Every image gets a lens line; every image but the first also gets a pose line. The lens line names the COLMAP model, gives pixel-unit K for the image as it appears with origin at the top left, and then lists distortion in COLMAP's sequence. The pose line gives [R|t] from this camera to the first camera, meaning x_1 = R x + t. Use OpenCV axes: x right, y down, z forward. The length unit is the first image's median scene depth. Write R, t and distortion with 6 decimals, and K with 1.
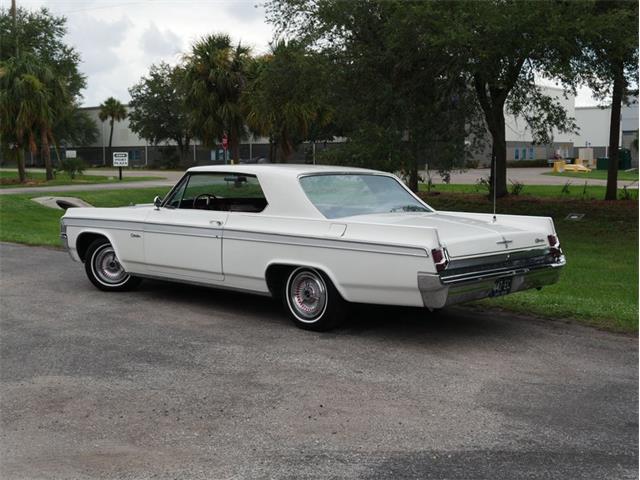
lens RADIAL K [[831.7, 0, 318.5], [0, 831.7, 241.0], [0, 0, 1]] dist [0.018577, 0.008600]
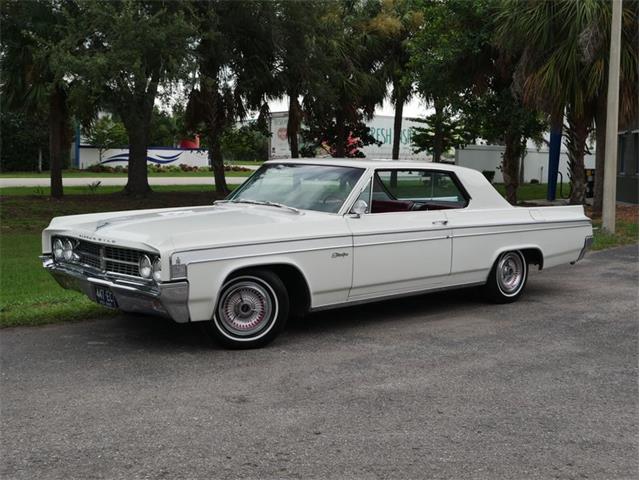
lens RADIAL K [[831.7, 0, 318.5], [0, 831.7, 241.0], [0, 0, 1]] dist [0.018577, 0.008600]
pose [[0.078819, -0.099883, 0.991872, -0.388368], [0.078130, 0.992526, 0.093740, -0.036465], [-0.993823, 0.070106, 0.086034, 0.379647]]
